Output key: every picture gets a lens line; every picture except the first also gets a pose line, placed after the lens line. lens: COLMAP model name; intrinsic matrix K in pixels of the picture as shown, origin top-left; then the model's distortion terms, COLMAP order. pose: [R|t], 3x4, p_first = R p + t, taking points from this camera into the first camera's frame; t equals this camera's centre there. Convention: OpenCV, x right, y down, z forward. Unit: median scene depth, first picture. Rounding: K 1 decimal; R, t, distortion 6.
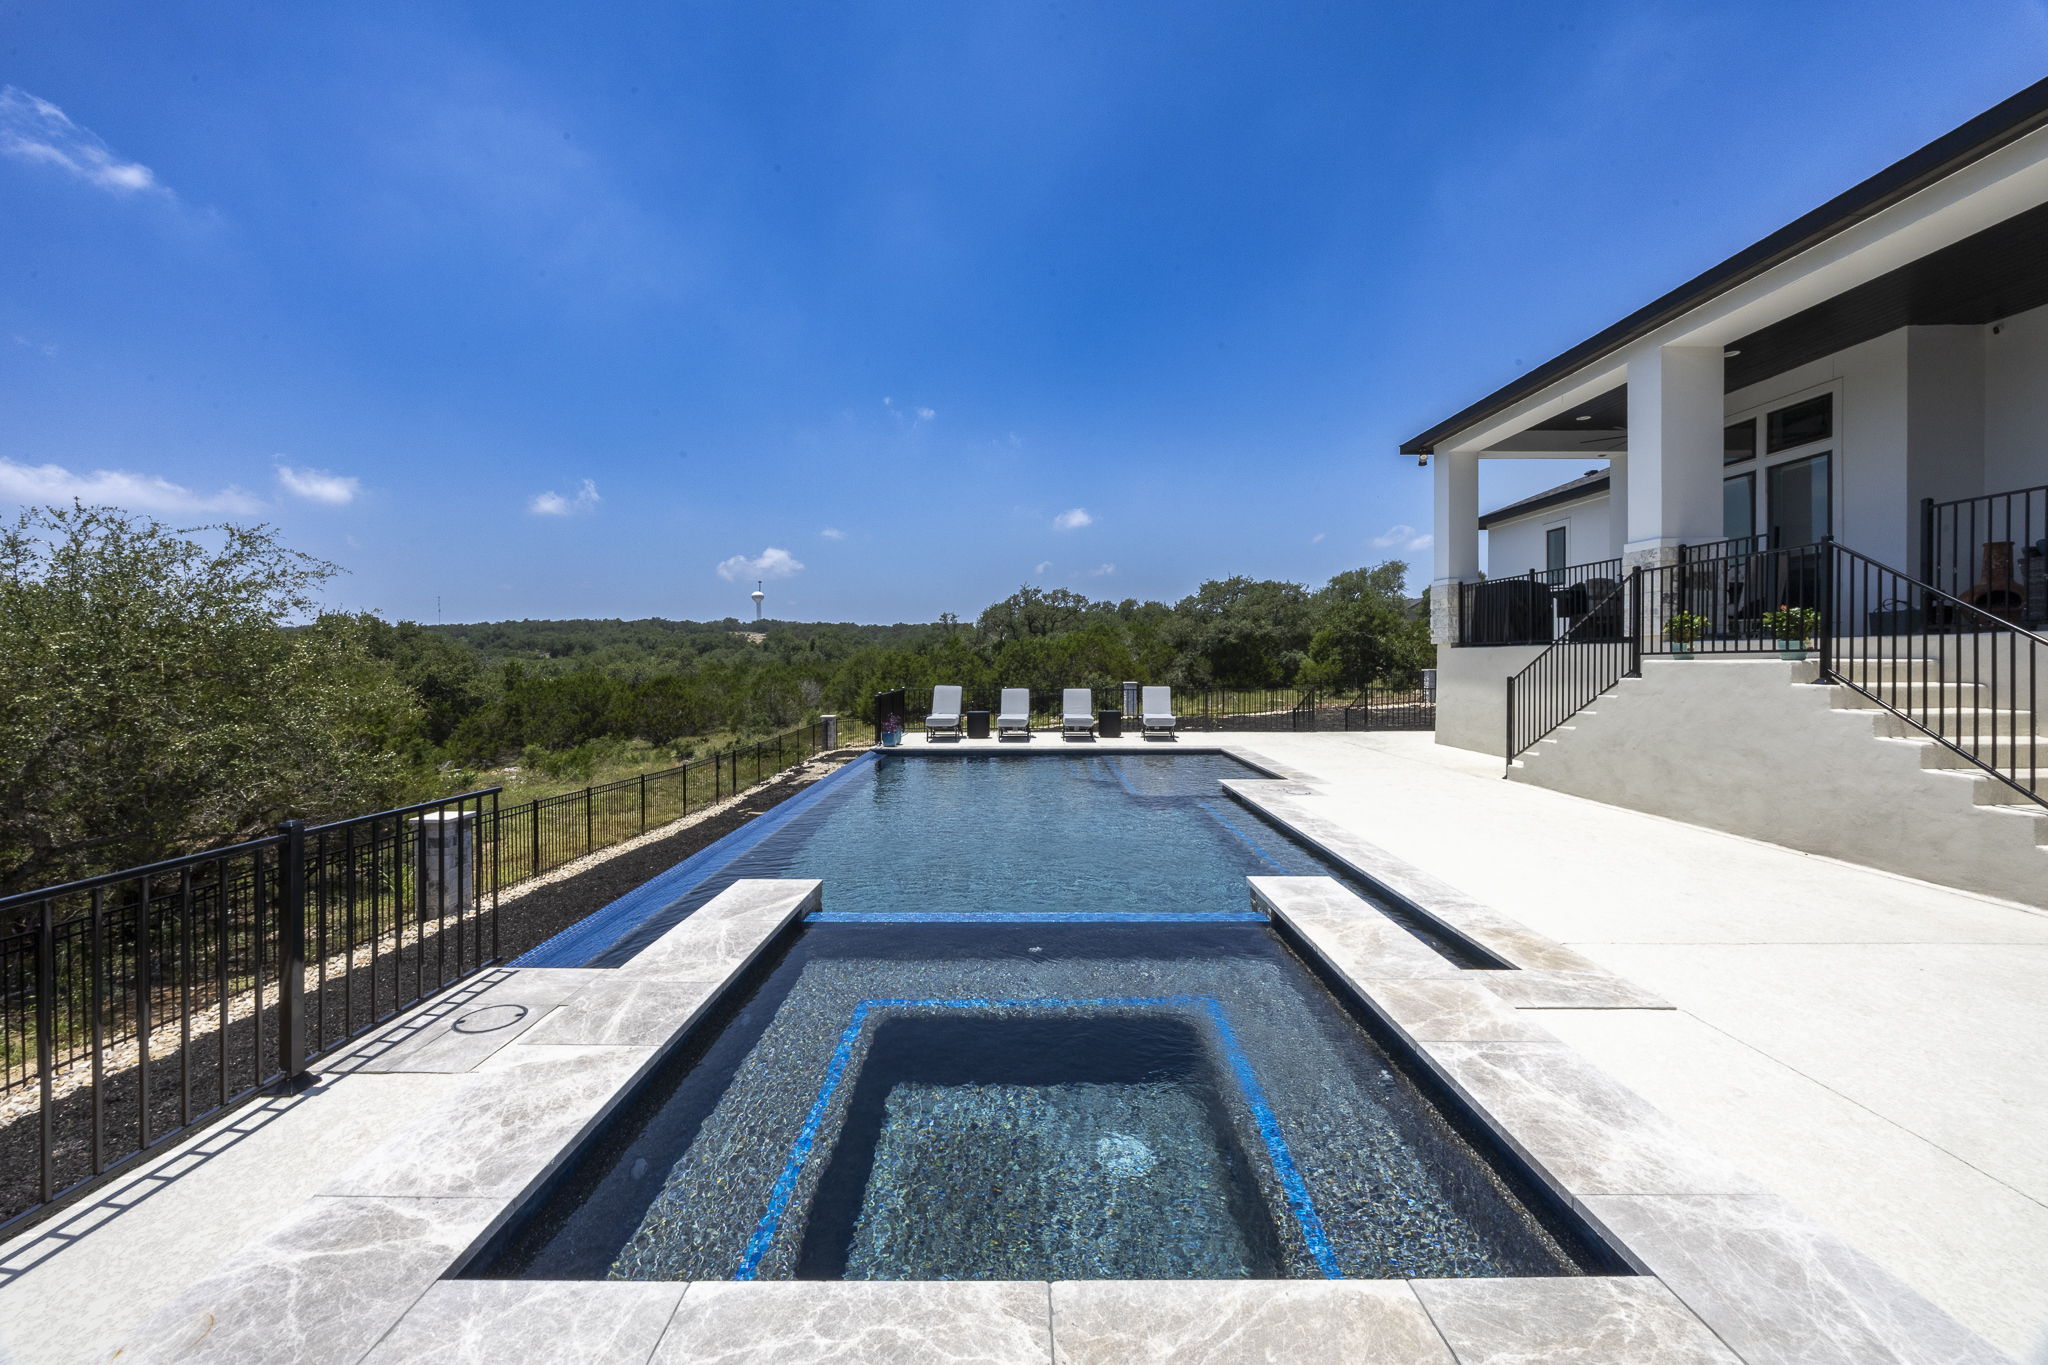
lens RADIAL K [[774.3, 0, 1020.4], [0, 774.3, 668.8], [0, 0, 1]] dist [-0.005858, 0.000073]
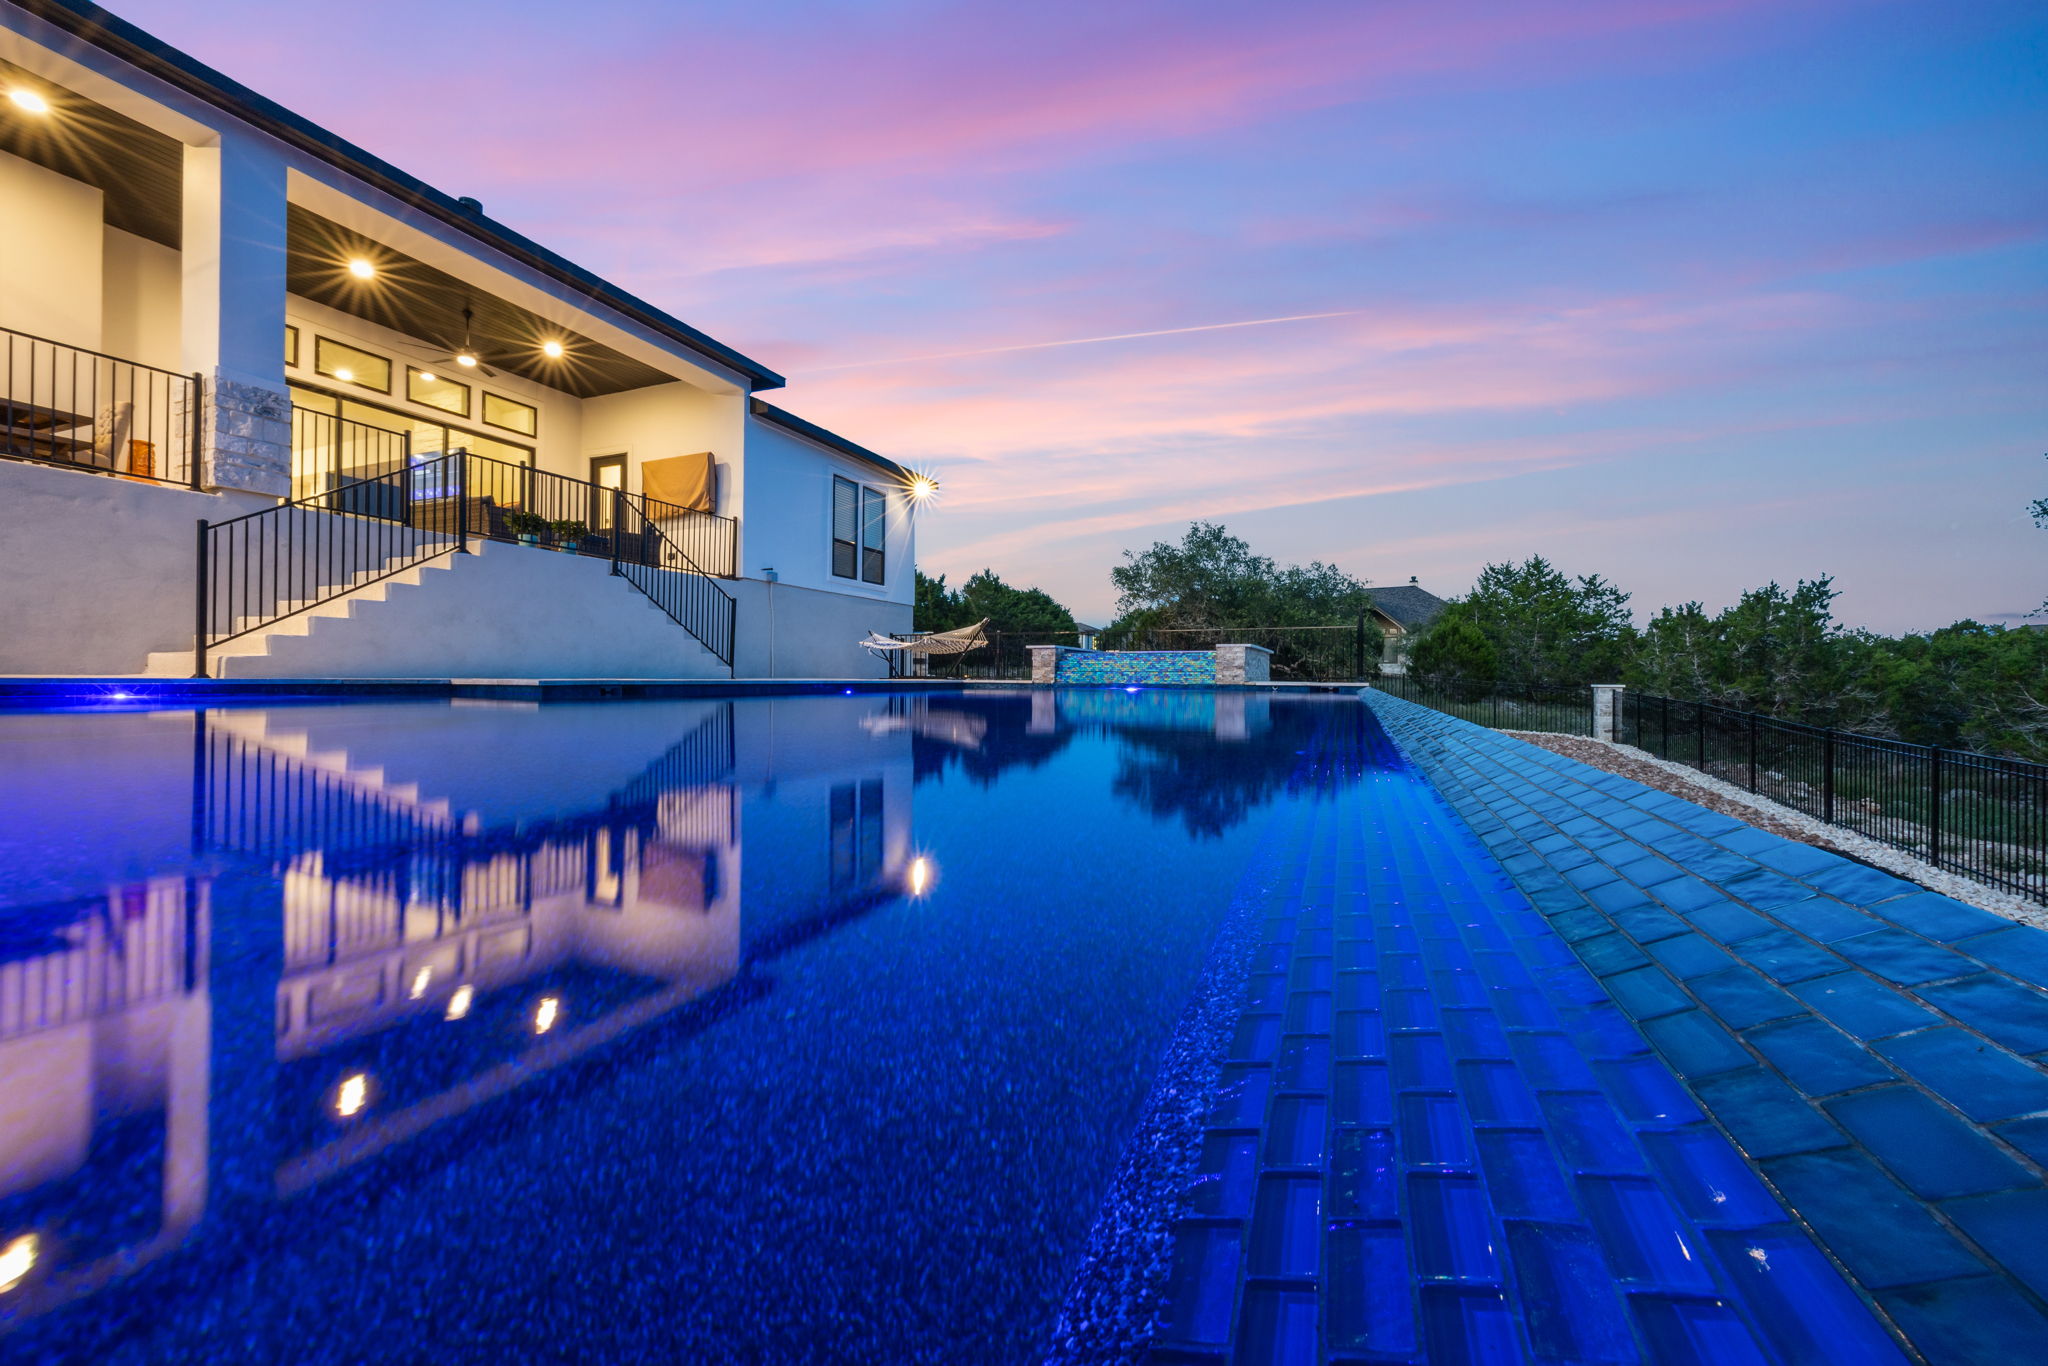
lens RADIAL K [[779.6, 0, 1022.5], [0, 779.6, 674.7], [0, 0, 1]] dist [-0.001505, -0.000001]
pose [[-0.926246, -0.002871, 0.376908, -0.429615], [-0.001942, 0.999994, 0.002846, 0.238770], [-0.376914, 0.001905, -0.926246, 2.371910]]
